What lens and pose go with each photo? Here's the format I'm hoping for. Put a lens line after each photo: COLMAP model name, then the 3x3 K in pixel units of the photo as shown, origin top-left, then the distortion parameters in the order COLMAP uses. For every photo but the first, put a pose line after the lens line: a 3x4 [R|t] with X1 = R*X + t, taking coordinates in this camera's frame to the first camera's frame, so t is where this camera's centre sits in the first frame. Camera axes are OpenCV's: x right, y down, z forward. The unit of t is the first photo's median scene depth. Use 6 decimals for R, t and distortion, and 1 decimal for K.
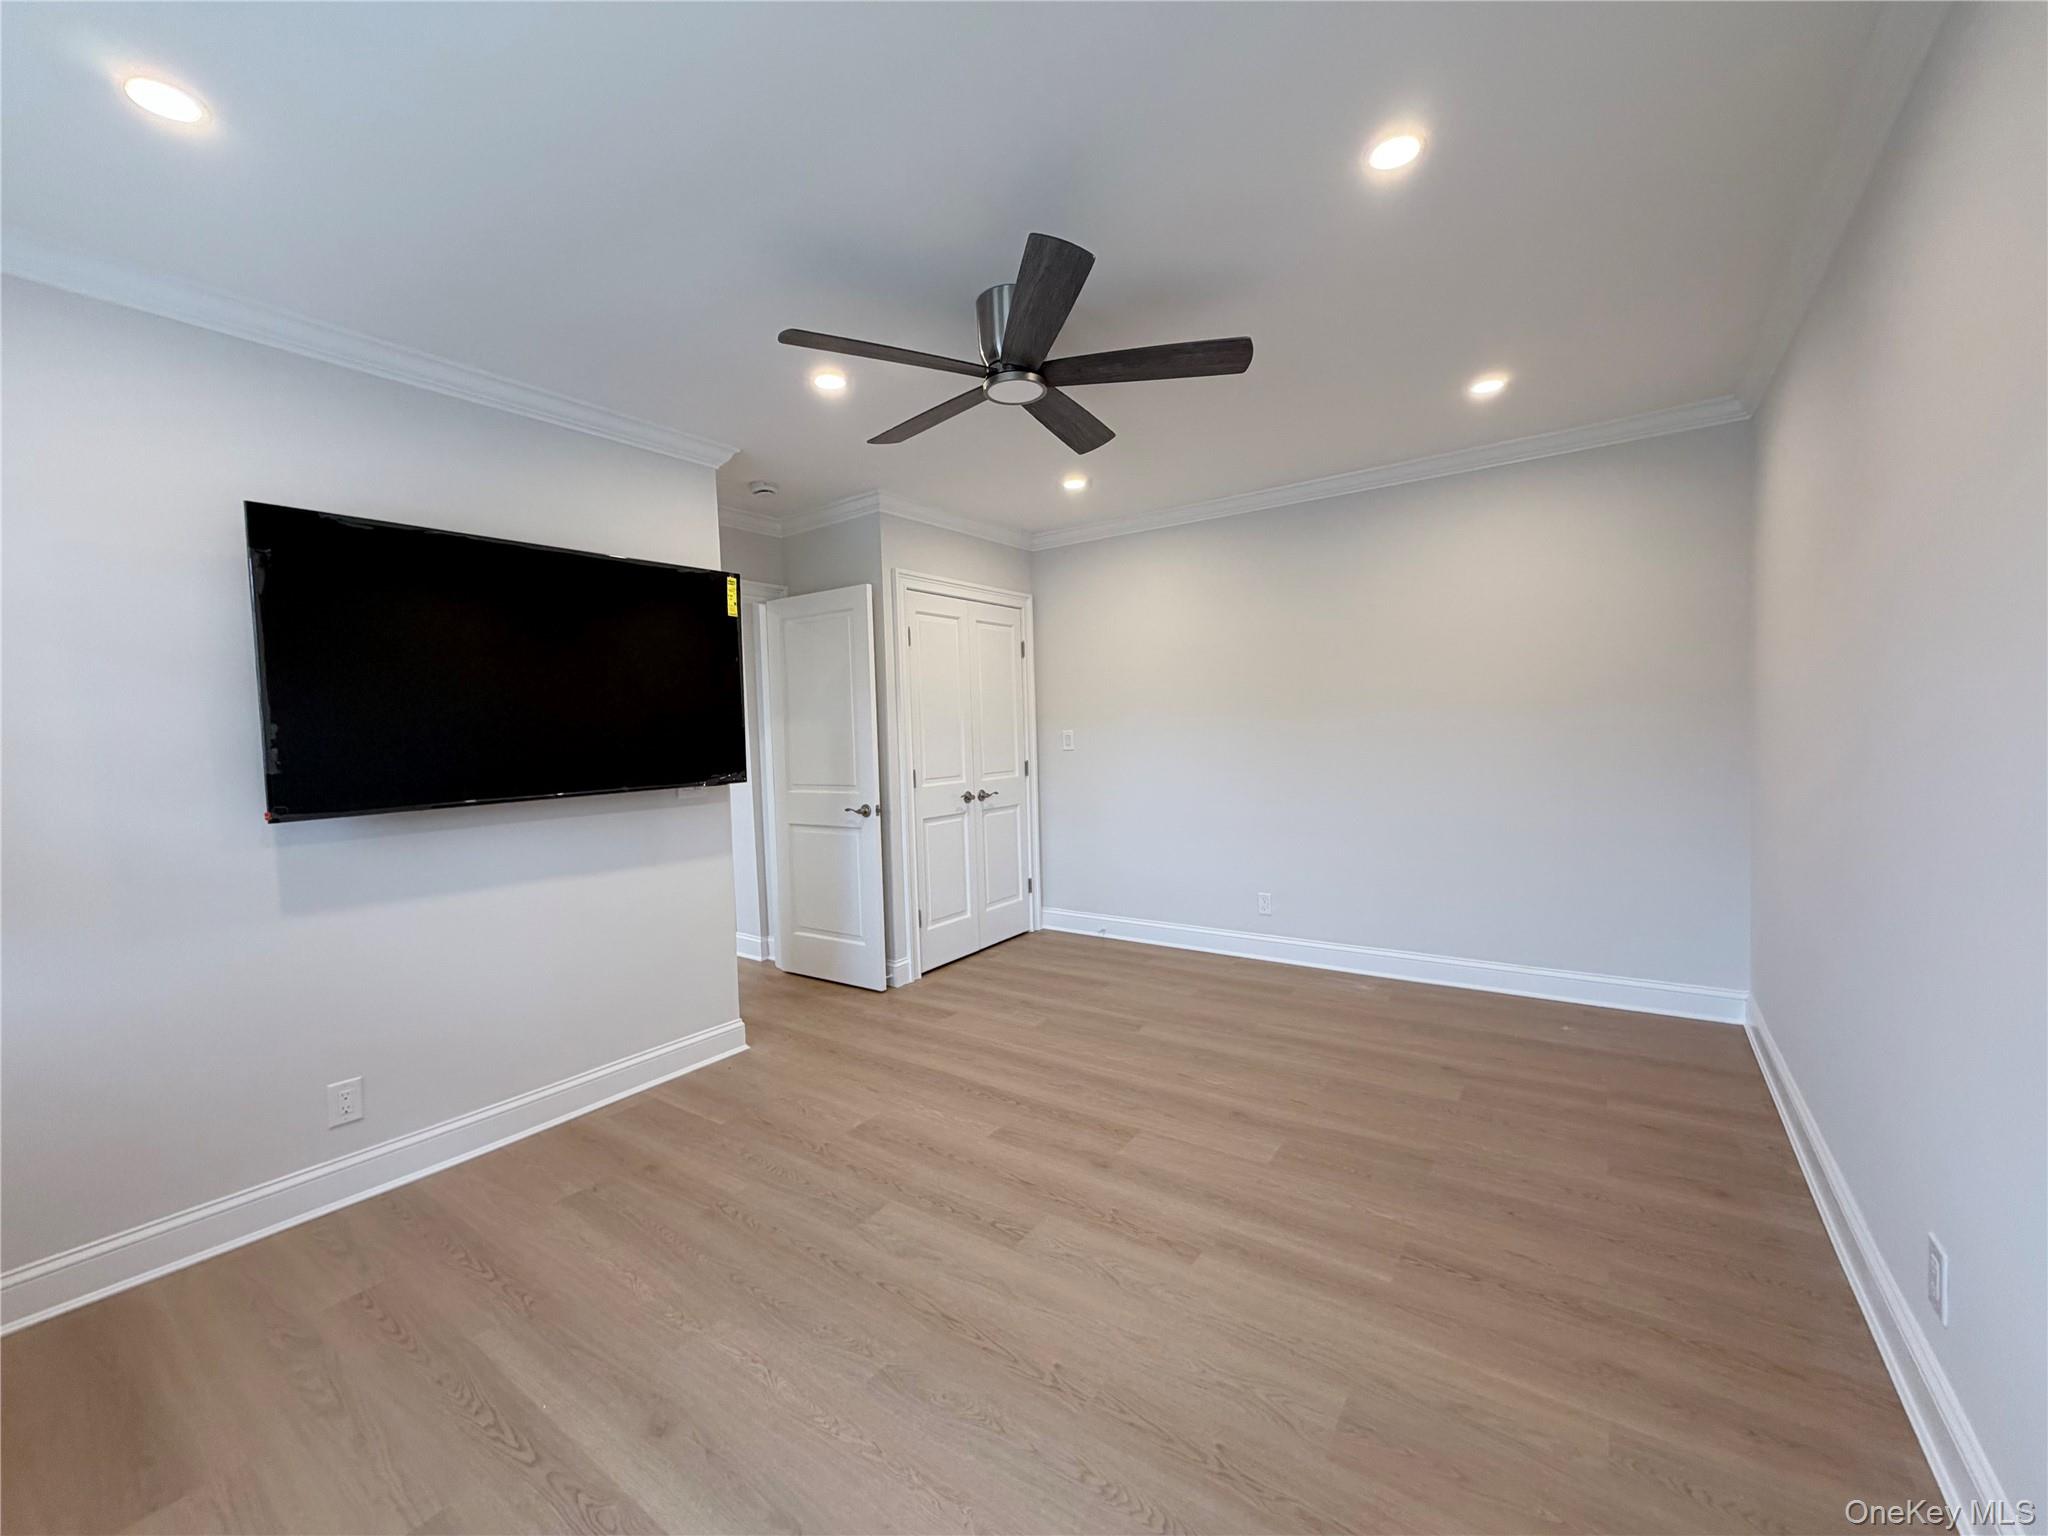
lens RADIAL K [[815.0, 0, 1017.4], [0, 815.0, 769.9], [0, 0, 1]] dist [-0.001841, -0.000201]
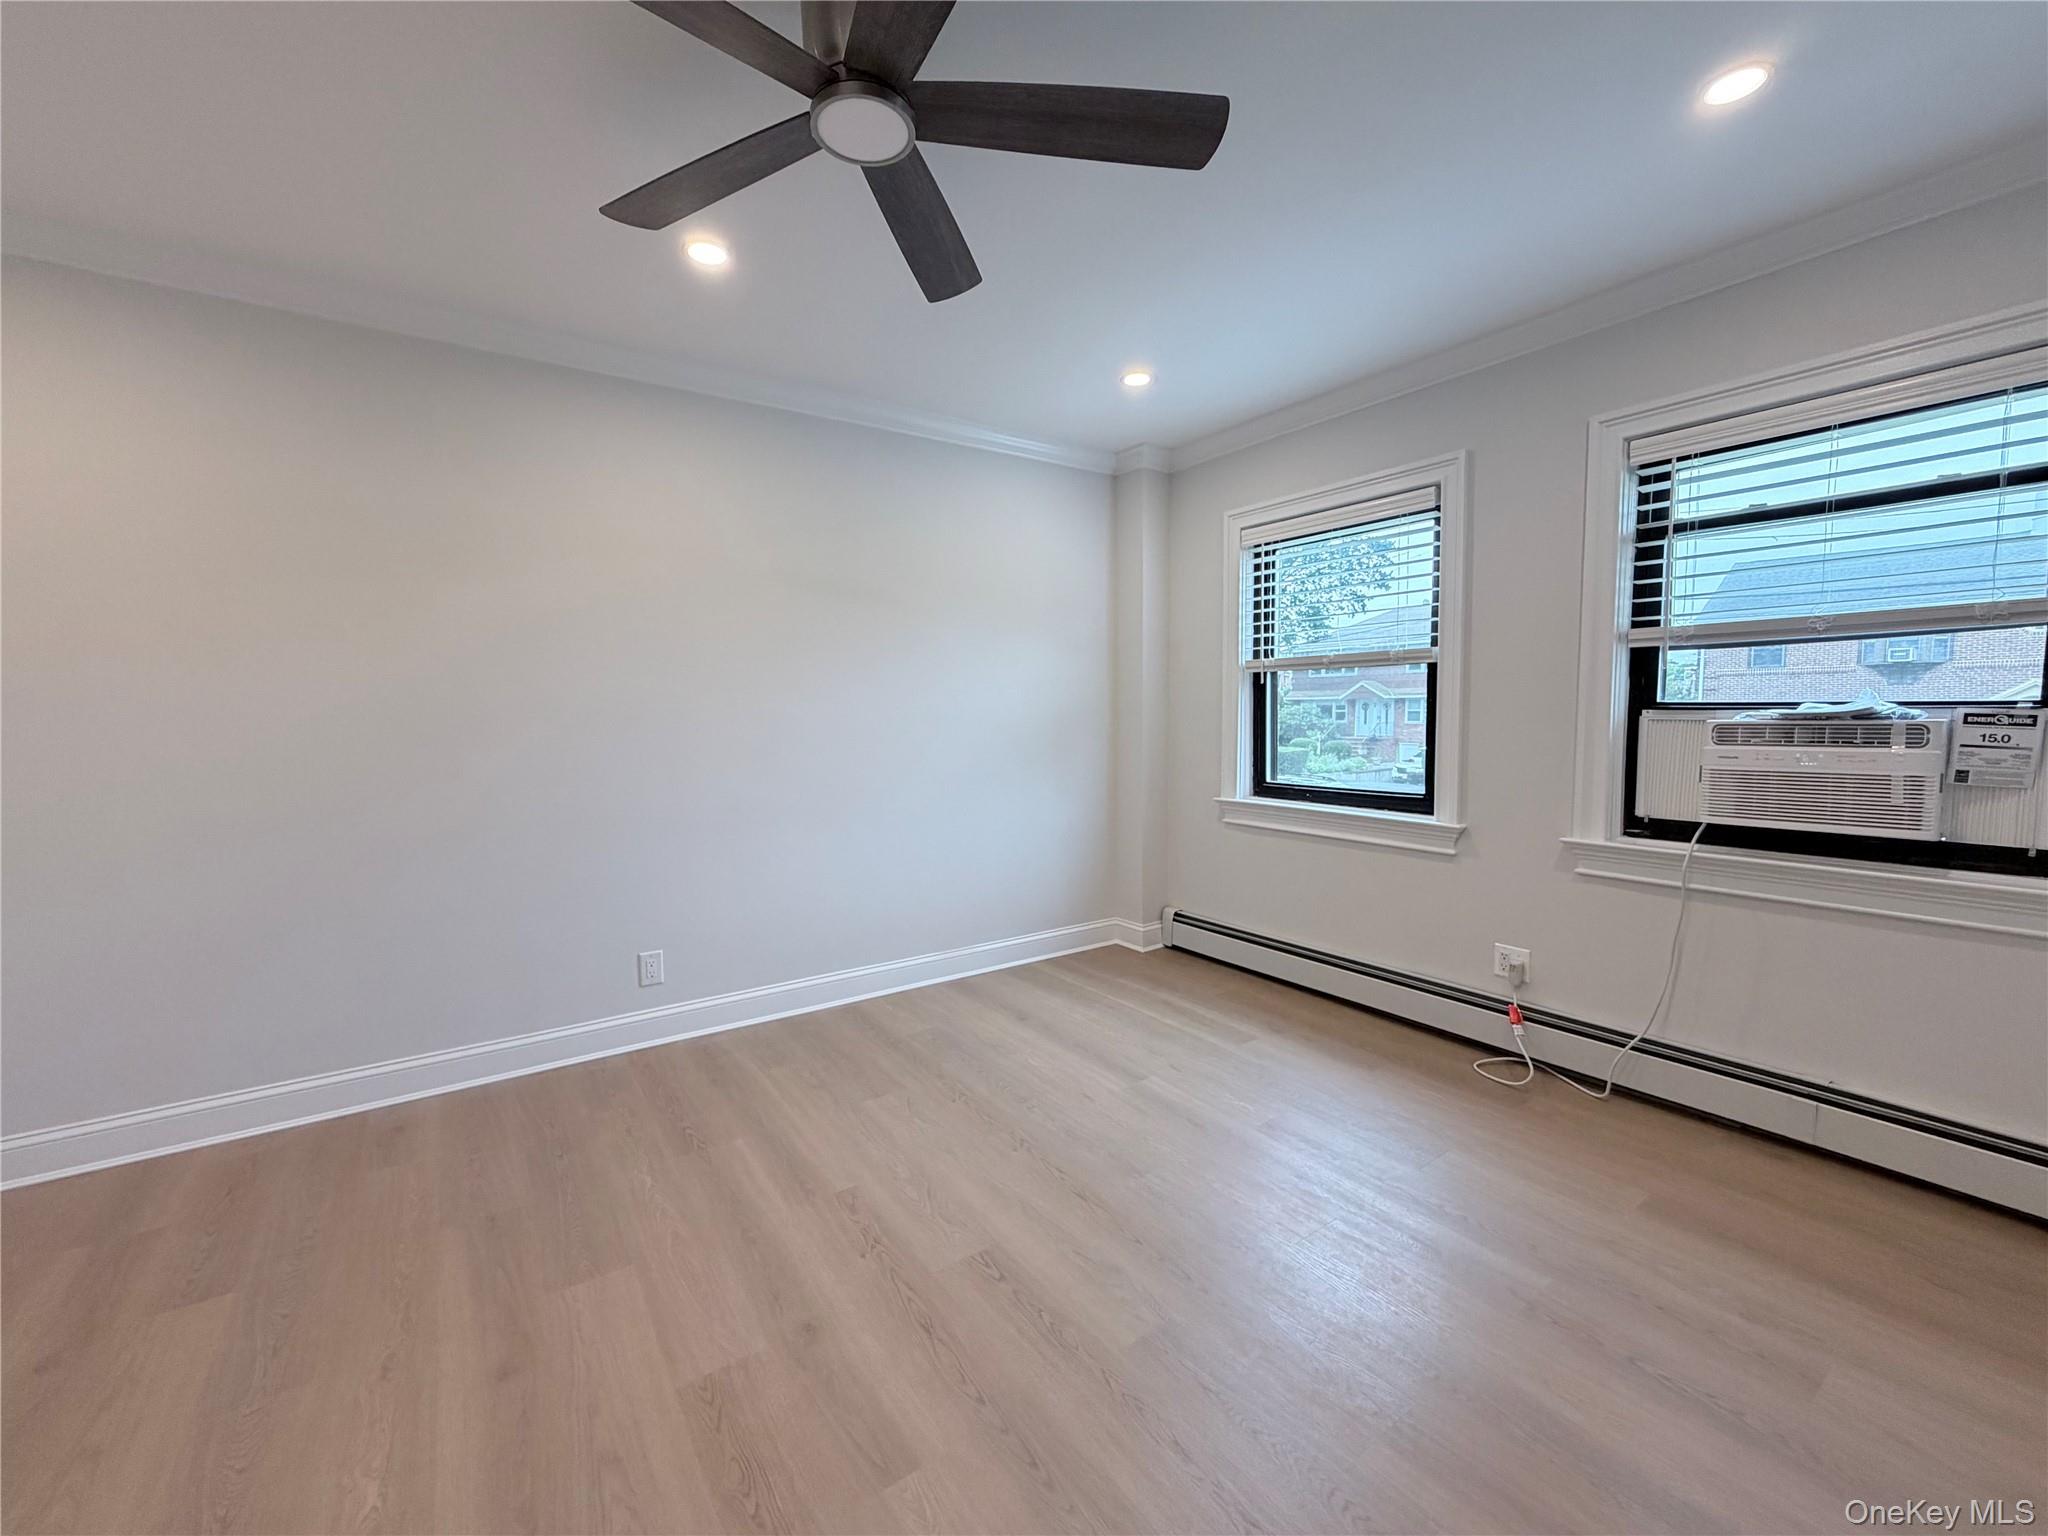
lens RADIAL K [[819.7, 0, 1012.8], [0, 819.7, 770.6], [0, 0, 1]] dist [-0.001521, -0.000169]
pose [[-0.939811, 0.018998, 0.341166, -0.228652], [0.060608, 0.991890, 0.111722, -0.035608], [-0.336277, 0.125675, -0.933340, 1.163593]]
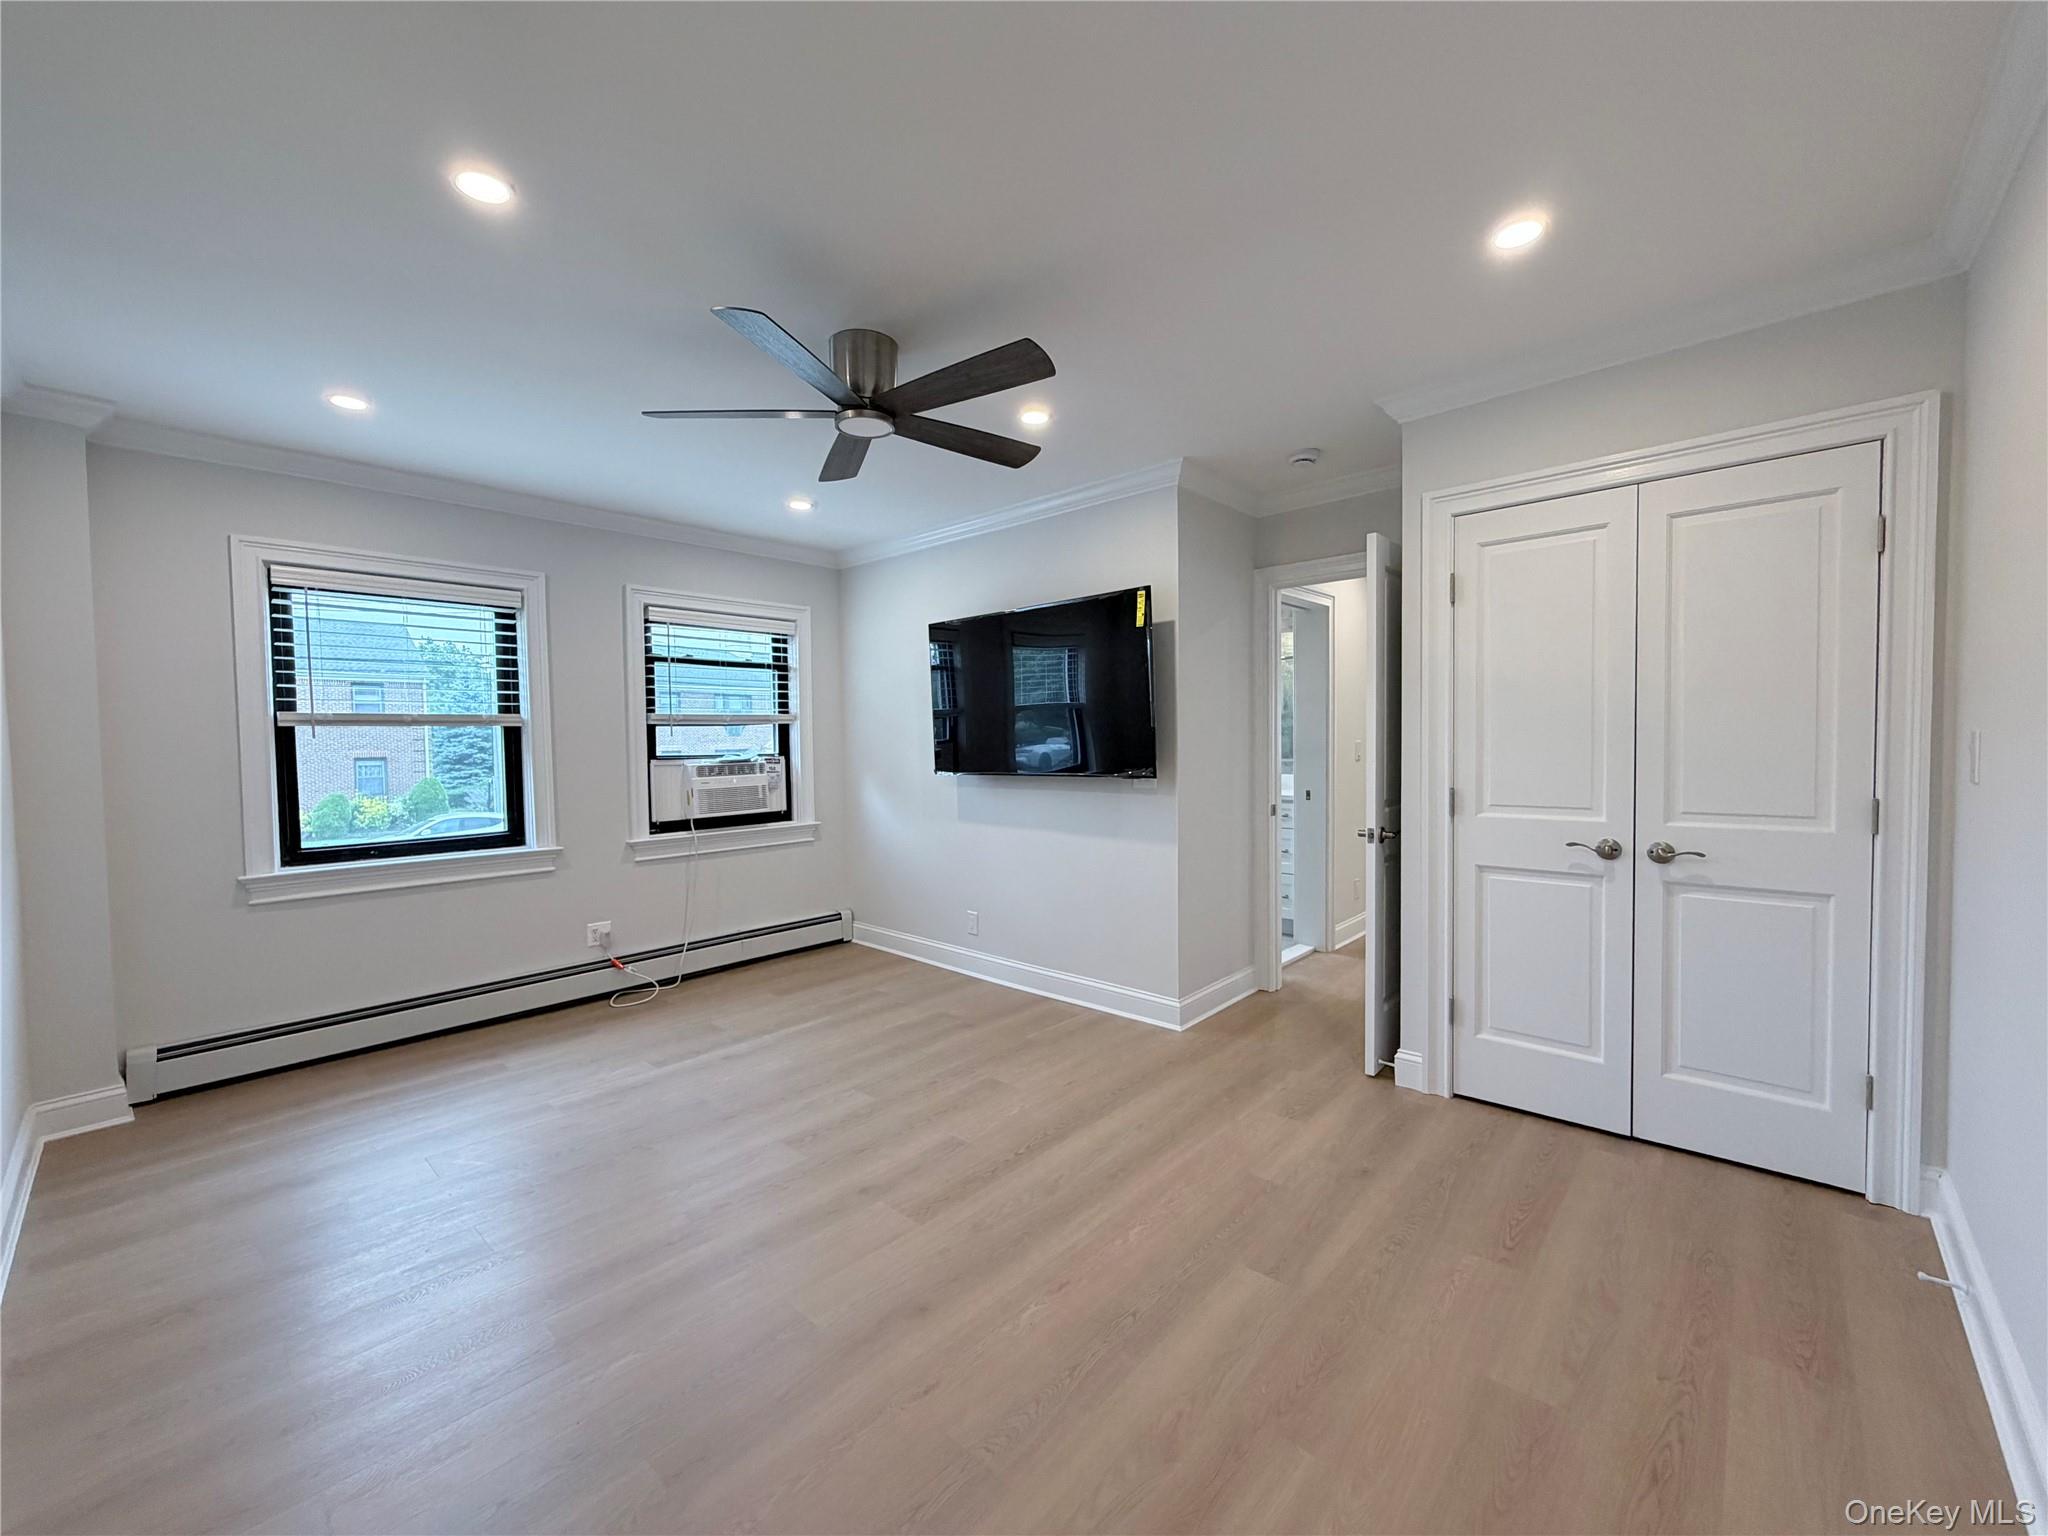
lens RADIAL K [[815.0, 0, 1017.4], [0, 815.0, 769.9], [0, 0, 1]] dist [-0.001841, -0.000201]
pose [[-0.116863, 0.070538, -0.990640, 0.773984], [-0.029601, 0.996784, 0.074467, -0.072912], [0.992707, 0.038027, -0.114400, 0.971748]]
